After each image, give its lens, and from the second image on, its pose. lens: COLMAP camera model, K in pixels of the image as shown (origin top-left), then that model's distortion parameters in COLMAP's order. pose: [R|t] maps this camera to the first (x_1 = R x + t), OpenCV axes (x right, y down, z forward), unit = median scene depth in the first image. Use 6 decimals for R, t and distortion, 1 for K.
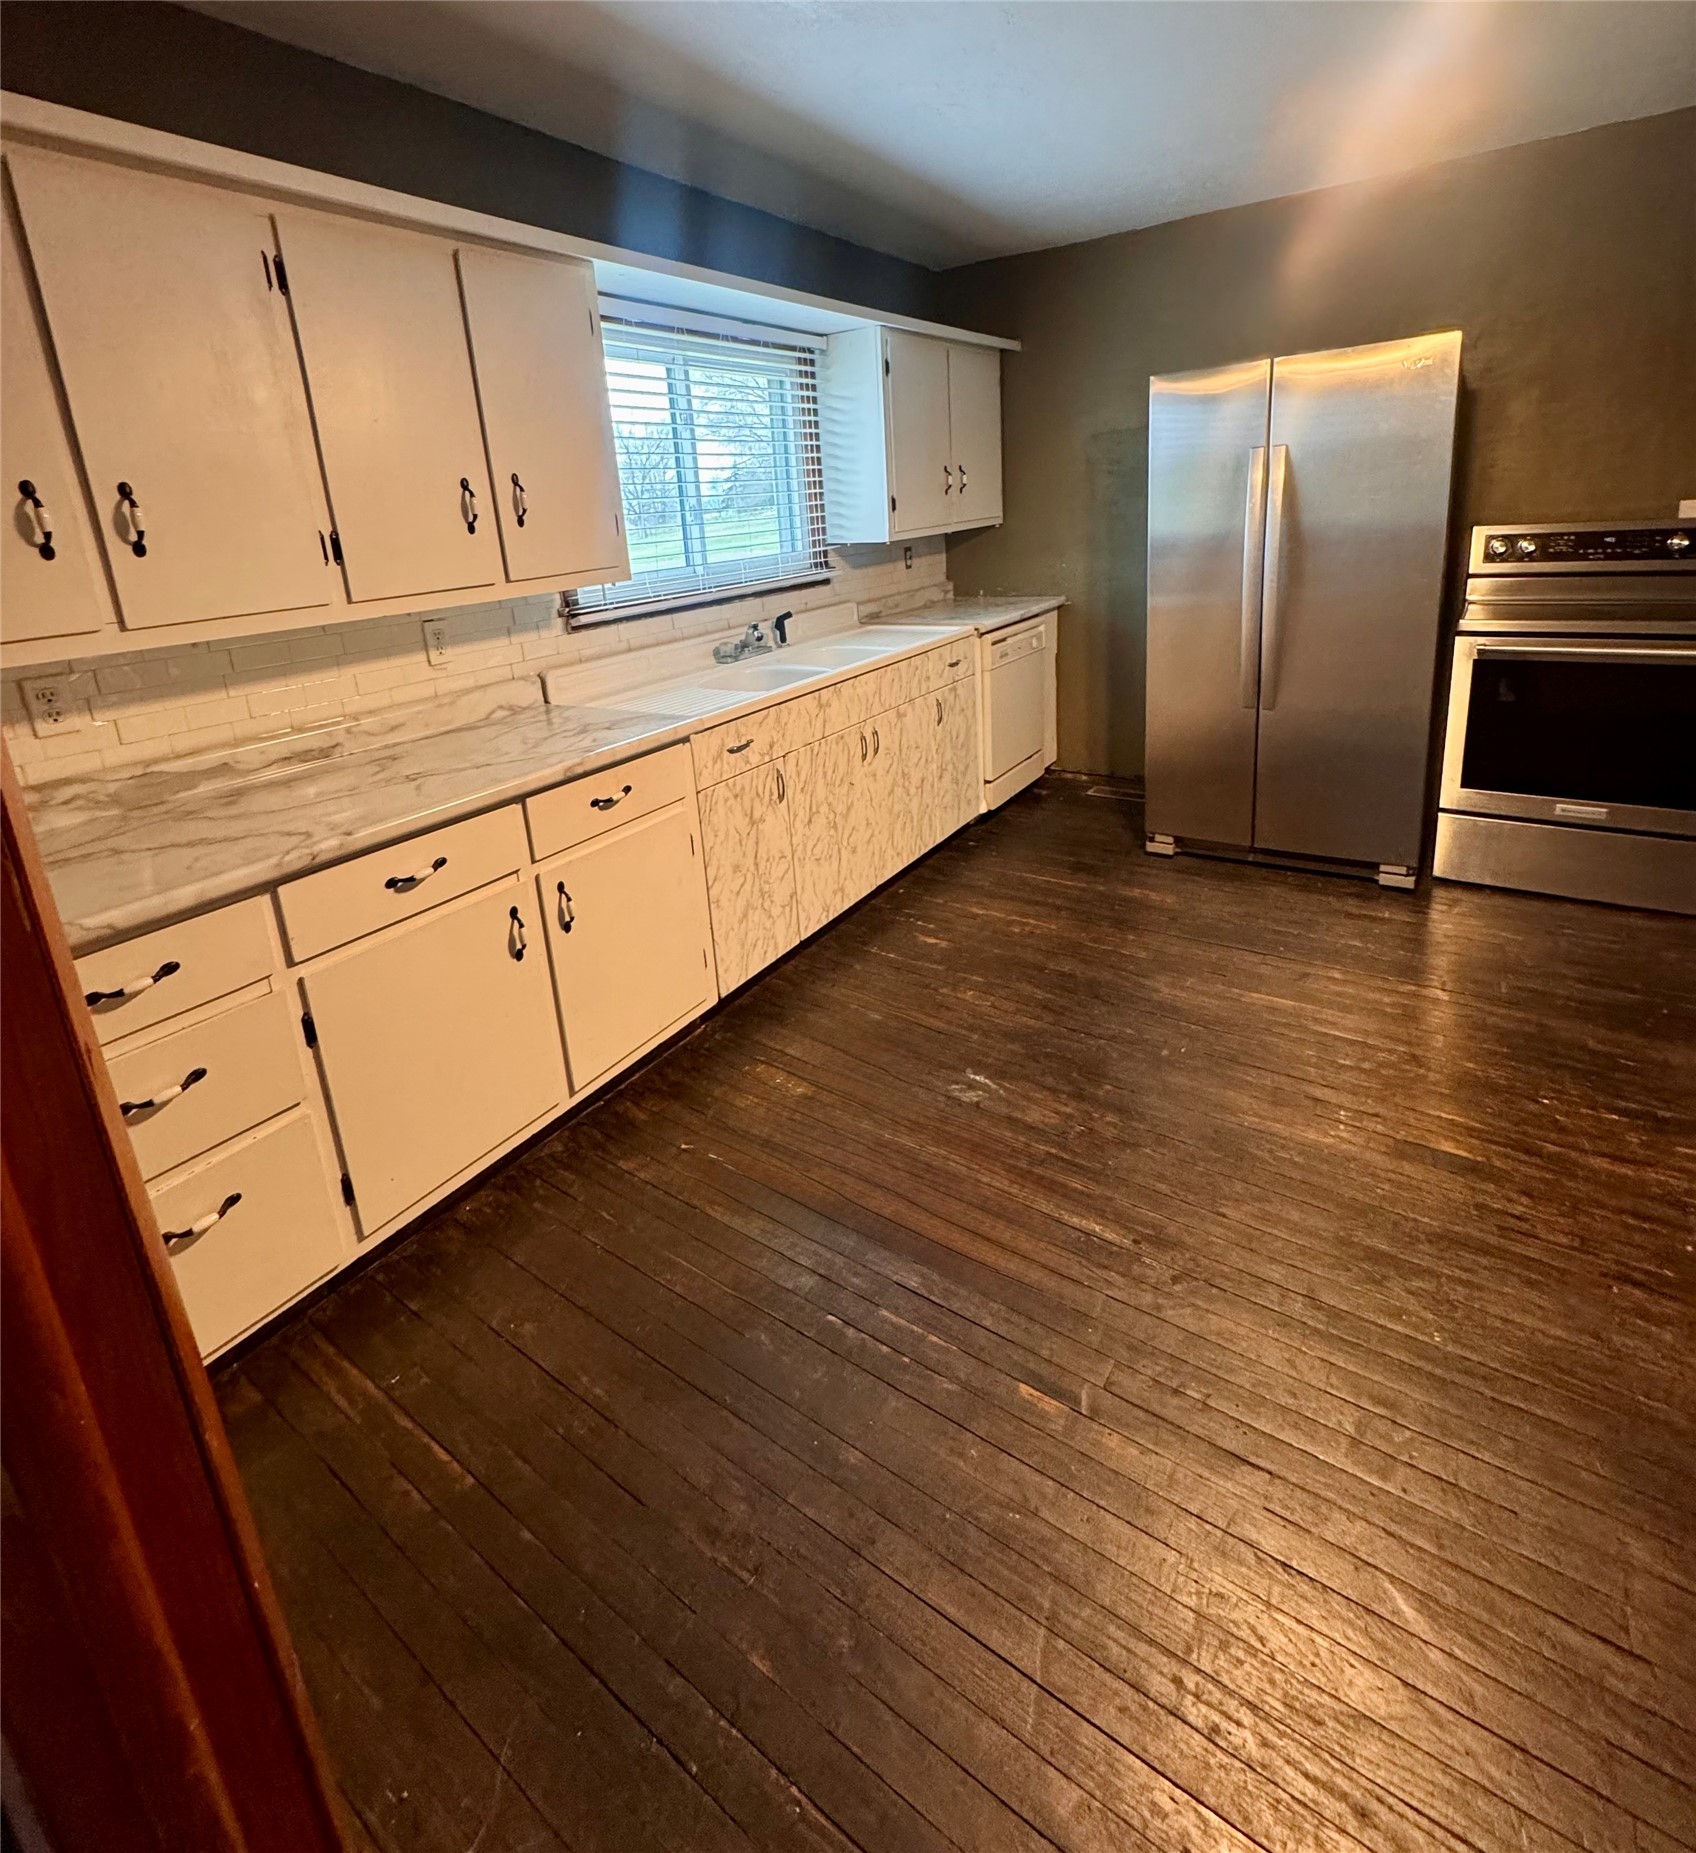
lens RADIAL K [[904.3, 0, 850.6], [0, 904.3, 742.8], [0, 0, 1]] dist [-0.002133, -0.000462]
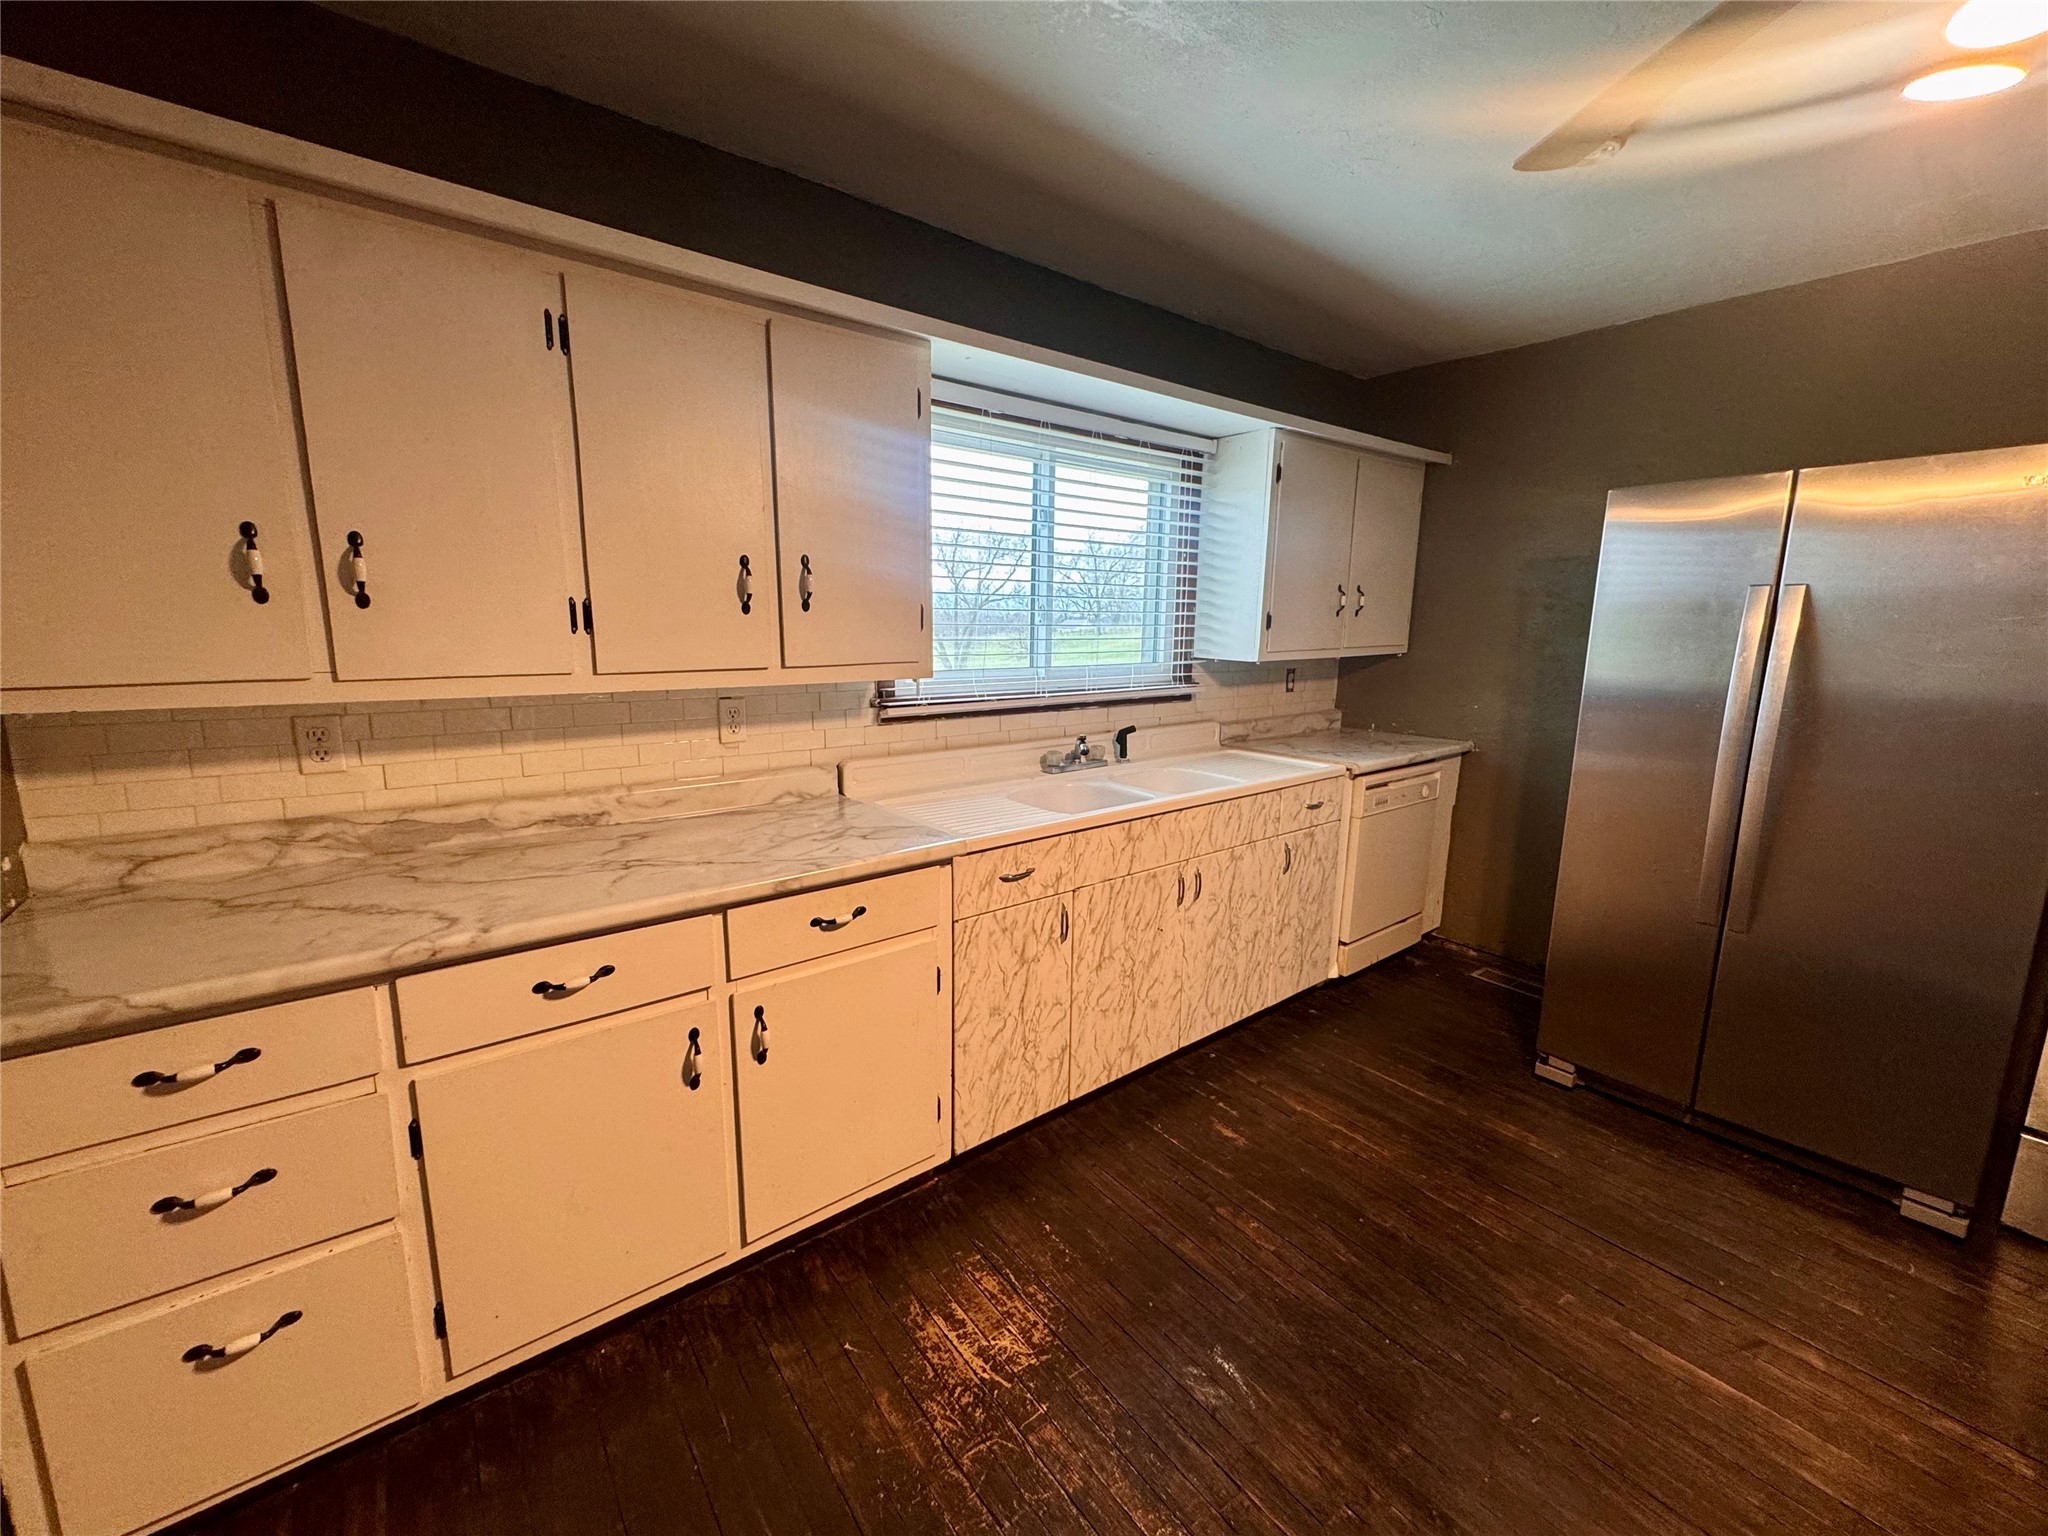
lens RADIAL K [[819.4, 0, 1026.9], [0, 819.4, 770.5], [0, 0, 1]] dist [-0.001655, 0.000071]
pose [[0.949172, 0.132064, -0.285714, 0.098167], [-0.150513, 0.987651, -0.043501, -0.061063], [0.276440, 0.084294, 0.957327, 0.219398]]
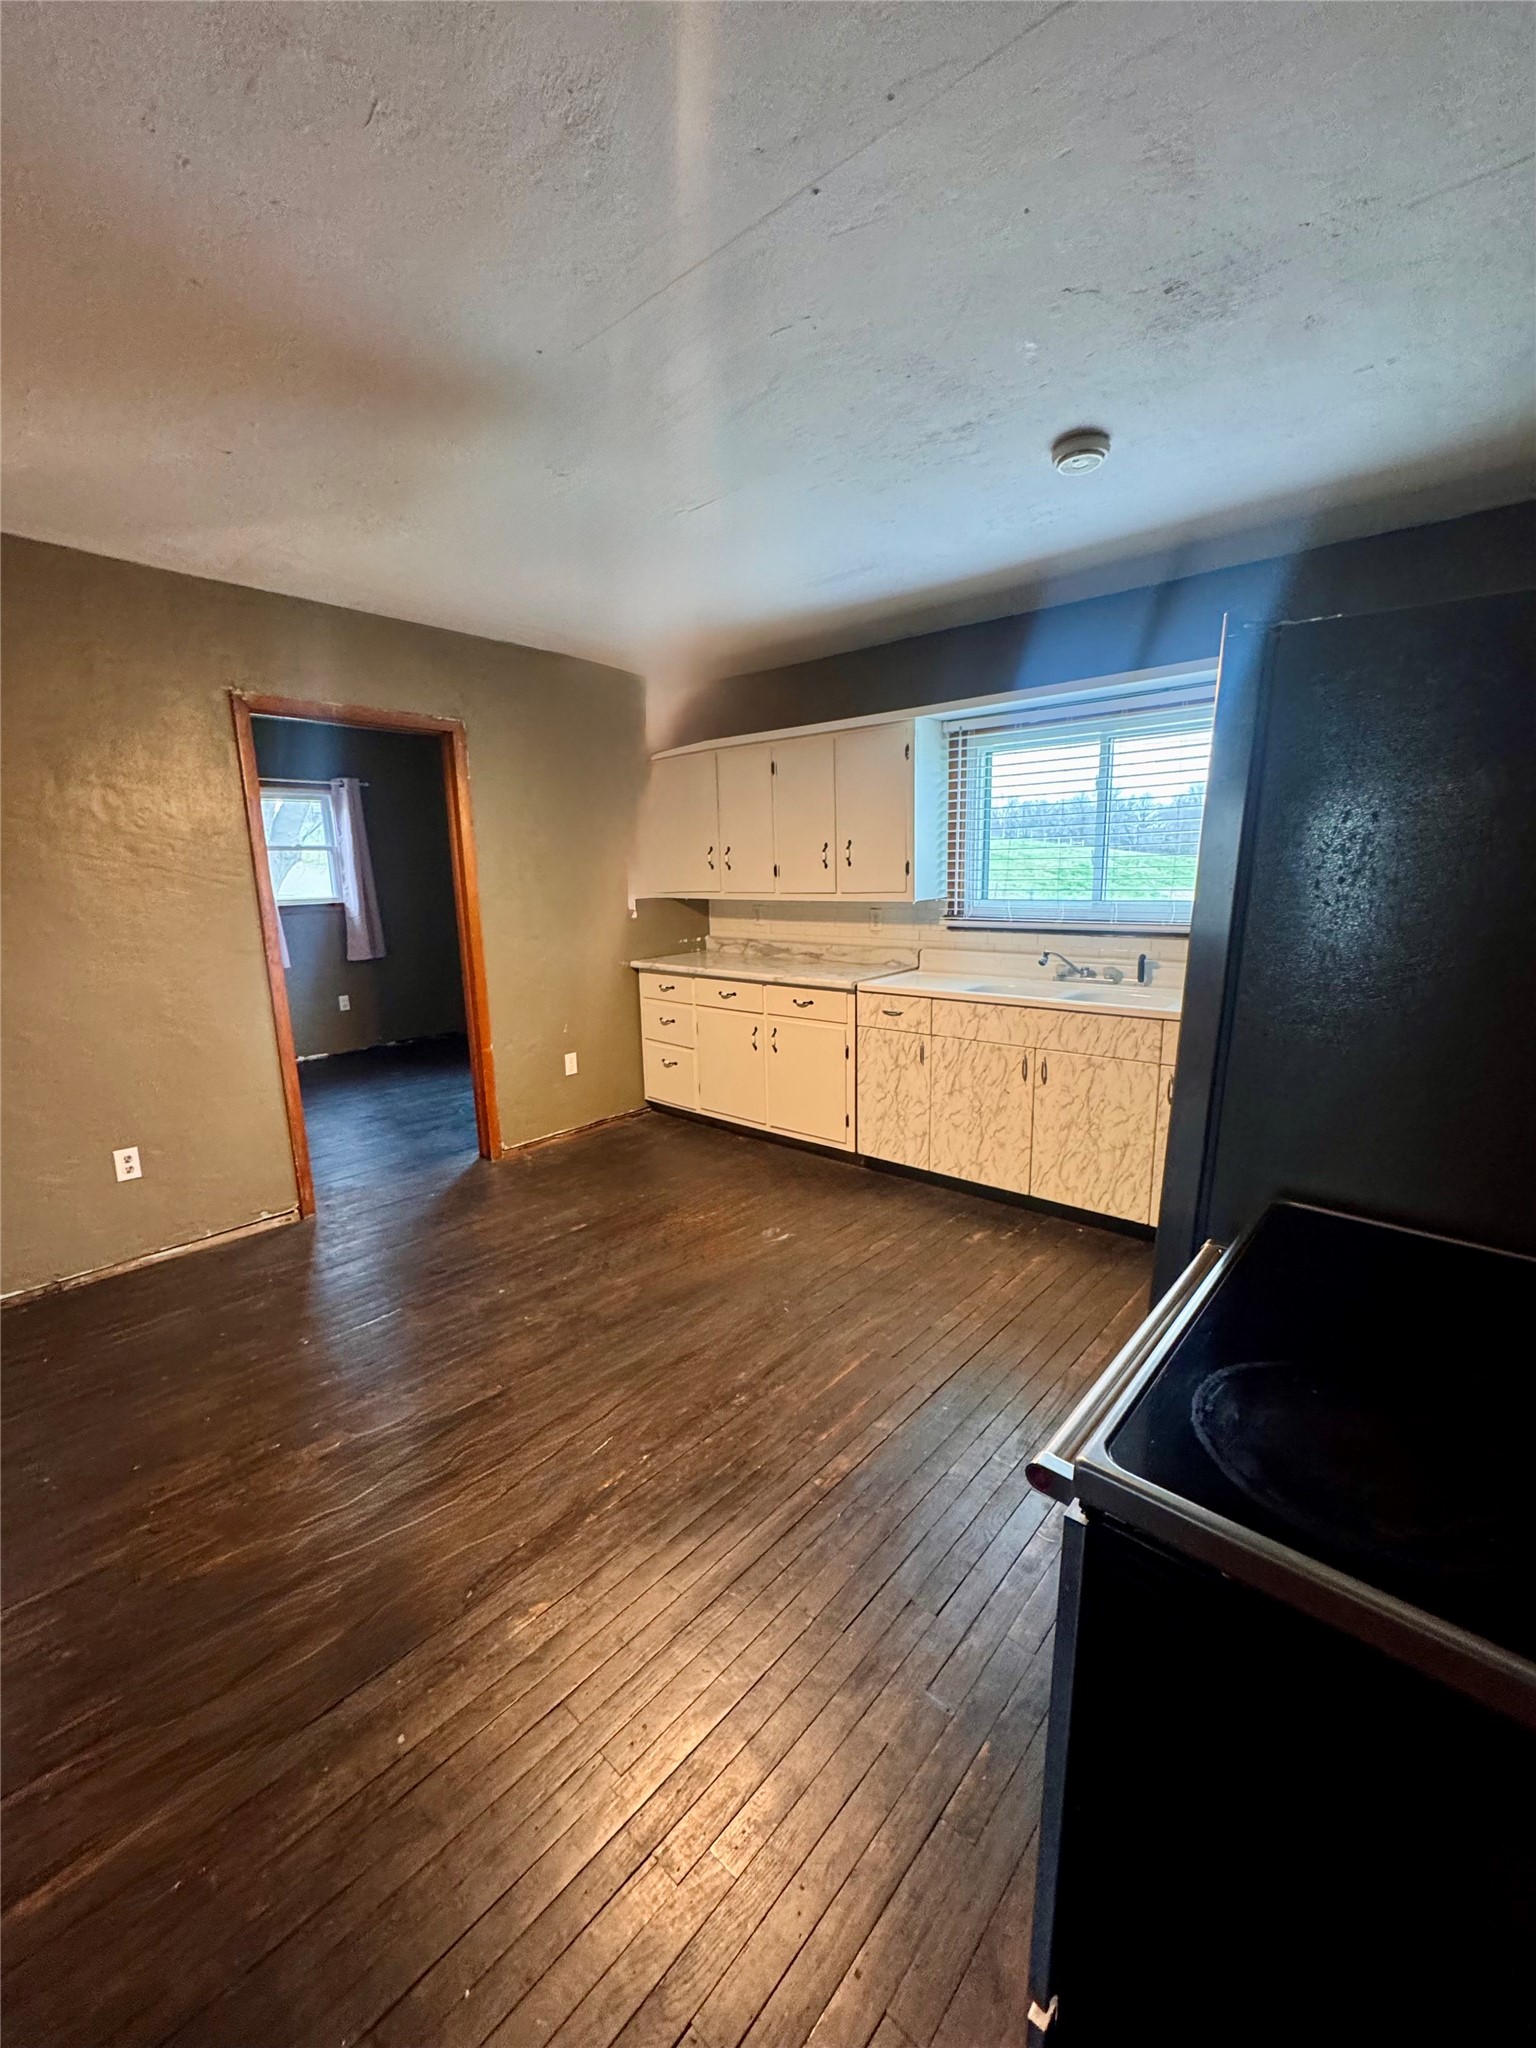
lens RADIAL K [[819.4, 0, 766.3], [0, 819.4, 1036.9], [0, 0, 1]] dist [-0.001655, 0.000071]
pose [[-0.118355, 0.274584, -0.954251, 1.228638], [-0.220991, 0.929620, 0.294906, -0.316878], [0.968068, 0.245785, -0.049345, 0.835848]]
